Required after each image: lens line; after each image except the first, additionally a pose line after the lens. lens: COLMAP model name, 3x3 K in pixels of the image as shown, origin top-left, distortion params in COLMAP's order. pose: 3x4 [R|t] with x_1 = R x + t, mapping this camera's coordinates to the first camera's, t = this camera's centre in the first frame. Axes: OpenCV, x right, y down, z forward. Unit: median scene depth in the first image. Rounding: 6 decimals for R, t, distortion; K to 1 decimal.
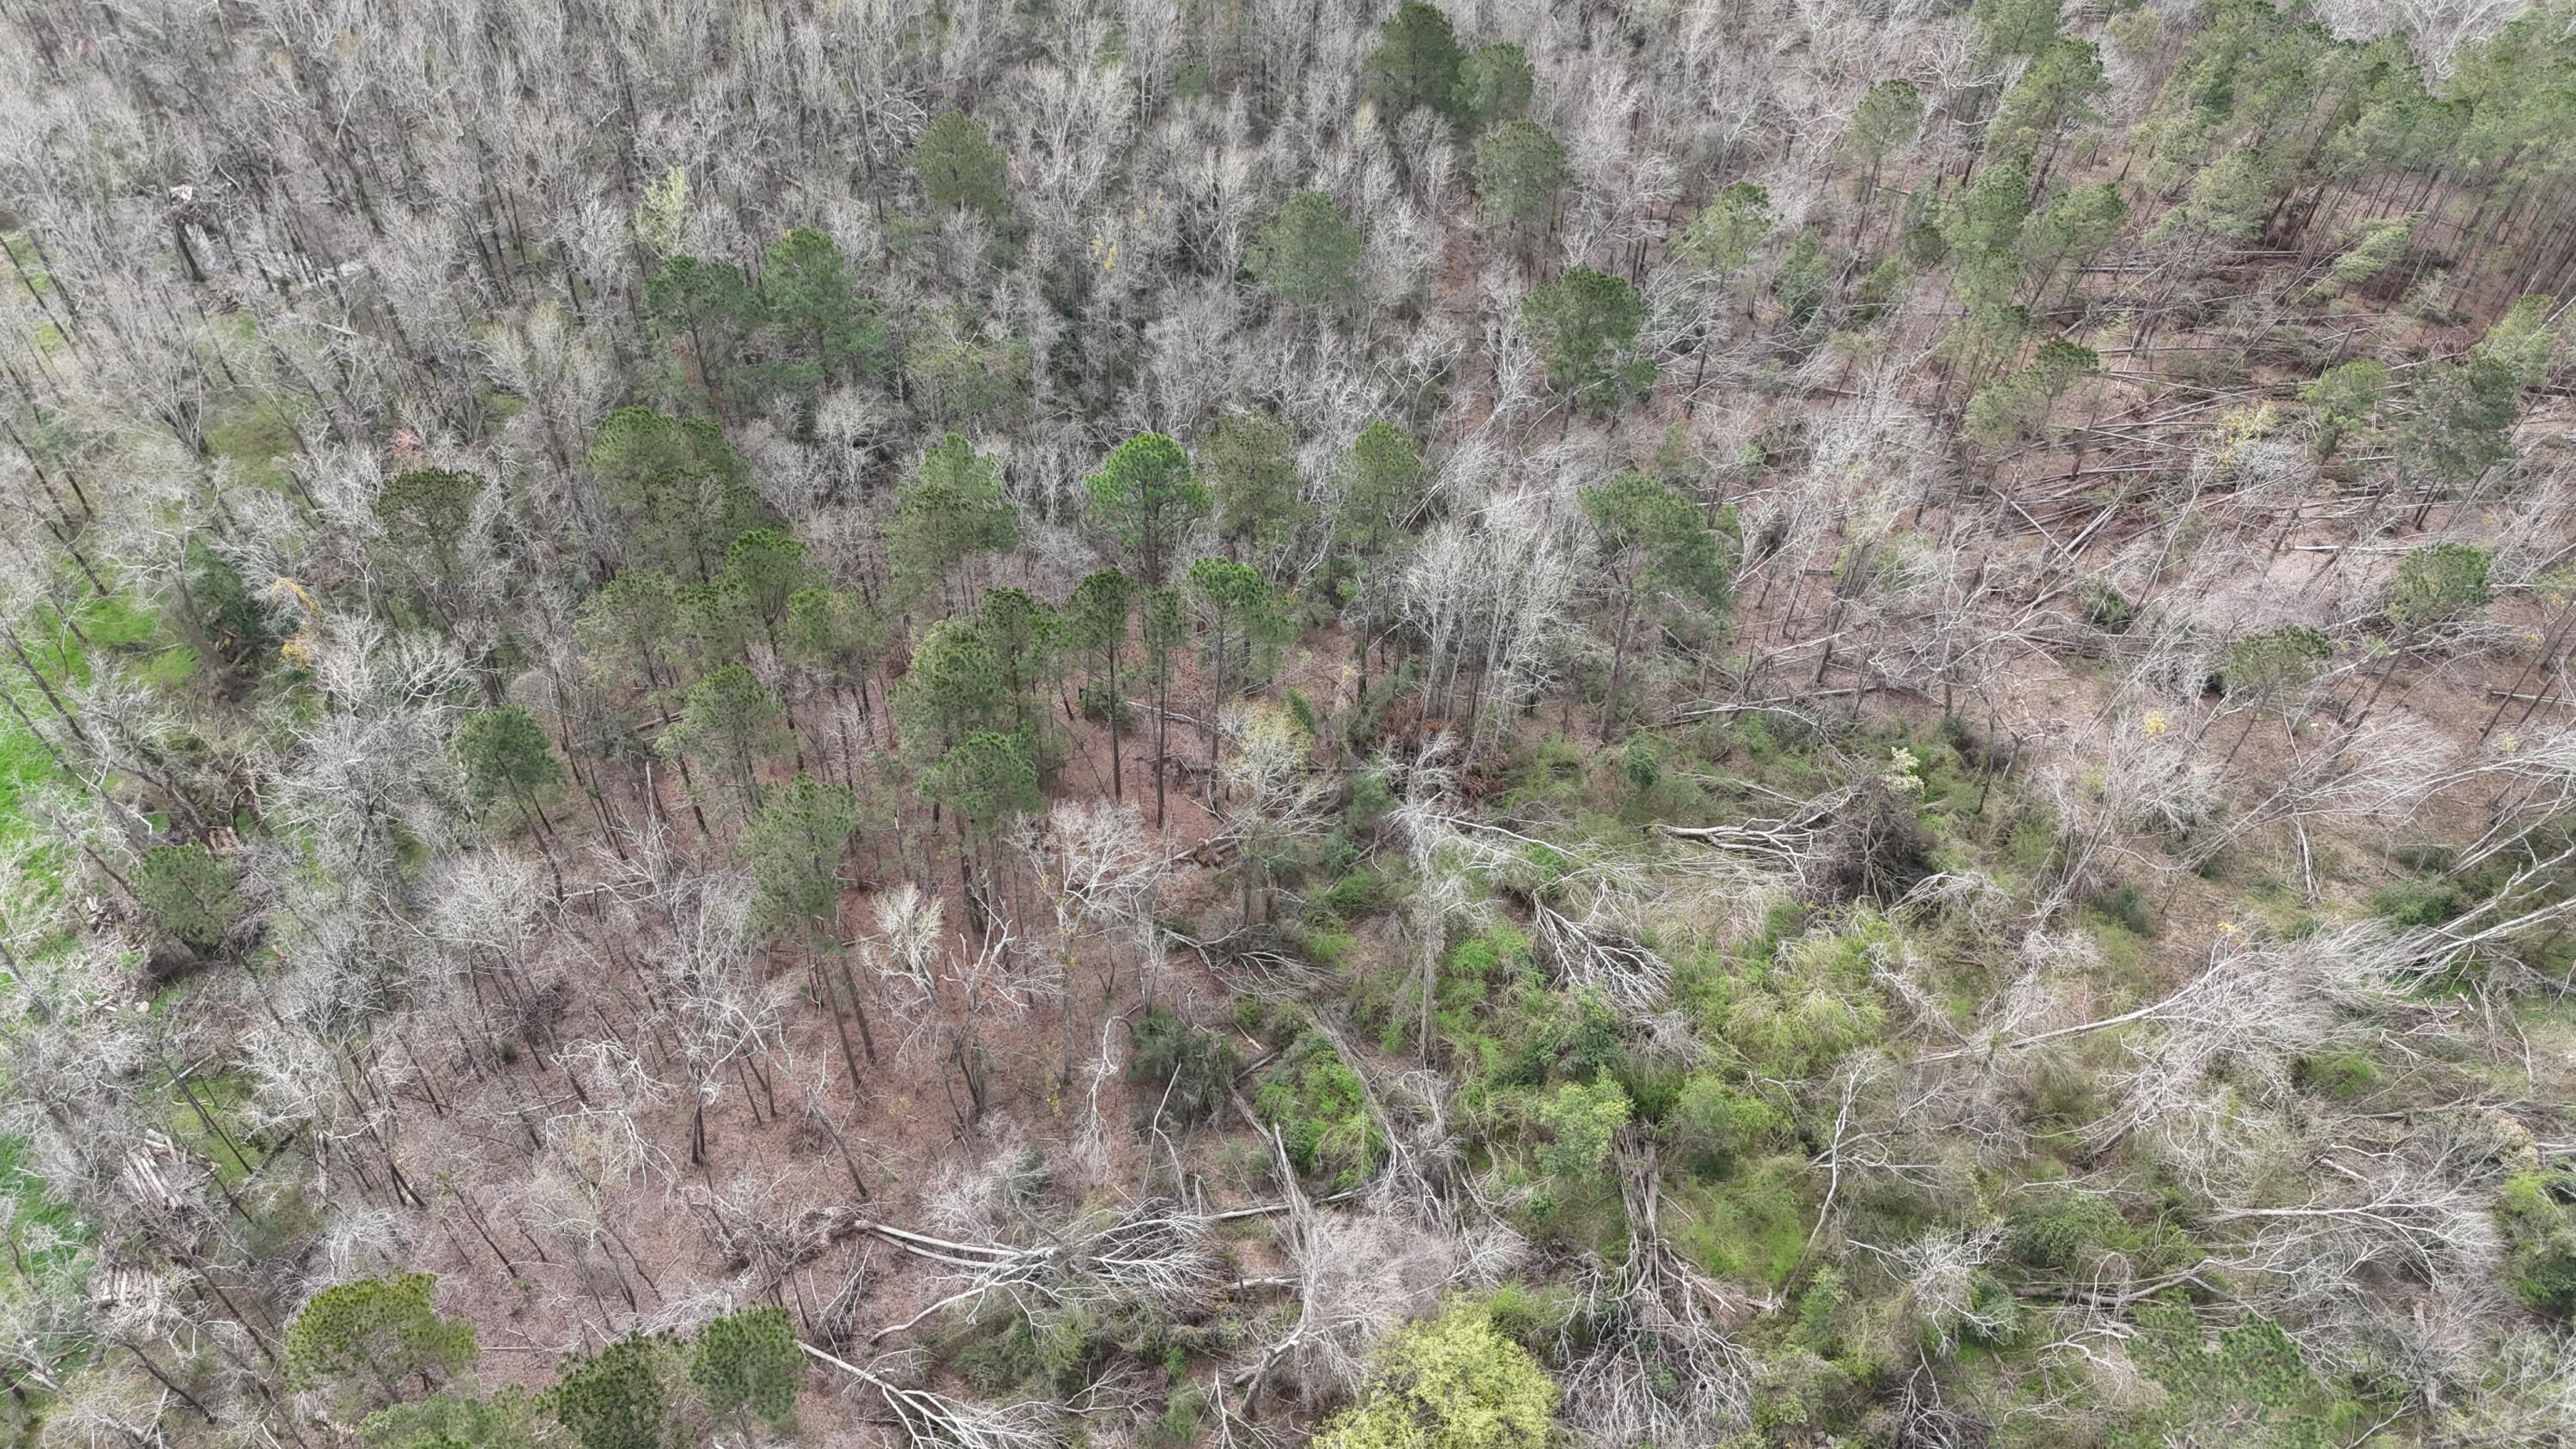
lens RADIAL K [[1862.3, 0, 1288.0], [0, 1862.3, 724.5], [0, 0, 1]] dist [0.073005, -0.064439]
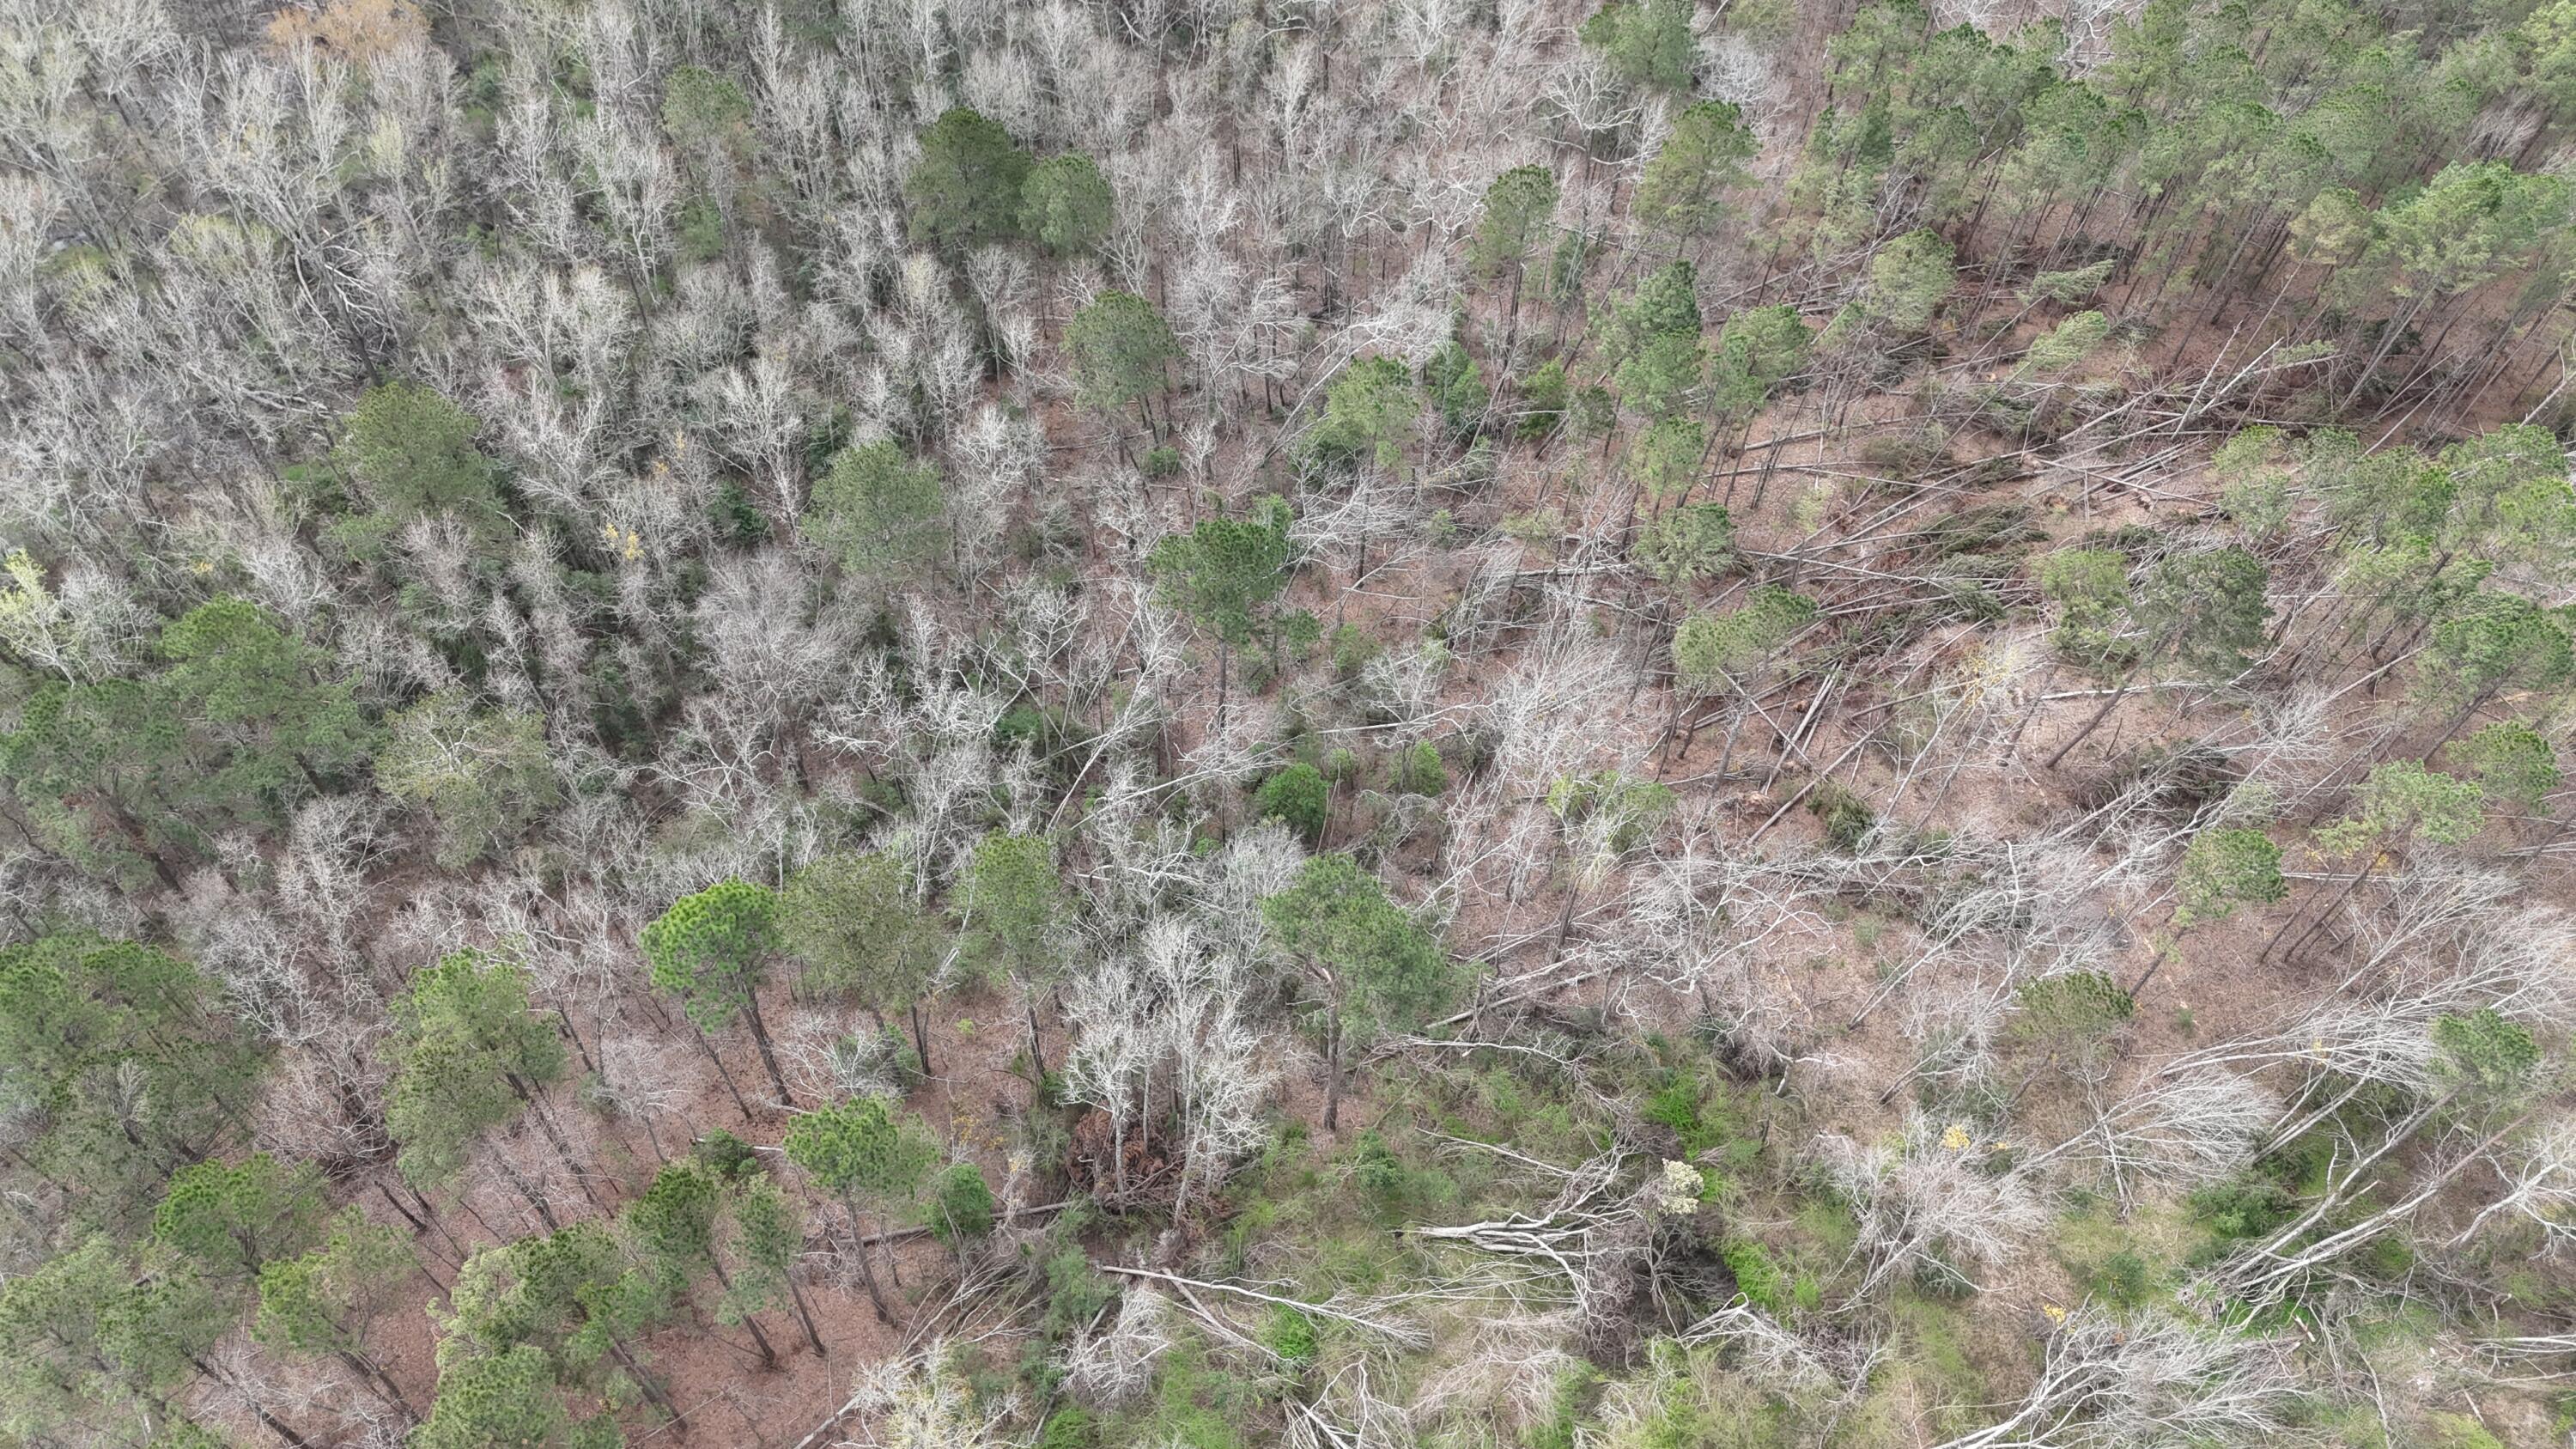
lens RADIAL K [[1862.3, 0, 1288.0], [0, 1862.3, 724.5], [0, 0, 1]] dist [0.073005, -0.064439]
pose [[0.973826, -0.184001, 0.133444, 0.077288], [0.165872, 0.976689, 0.136251, -0.320068], [-0.155404, -0.110551, 0.981646, 0.209021]]
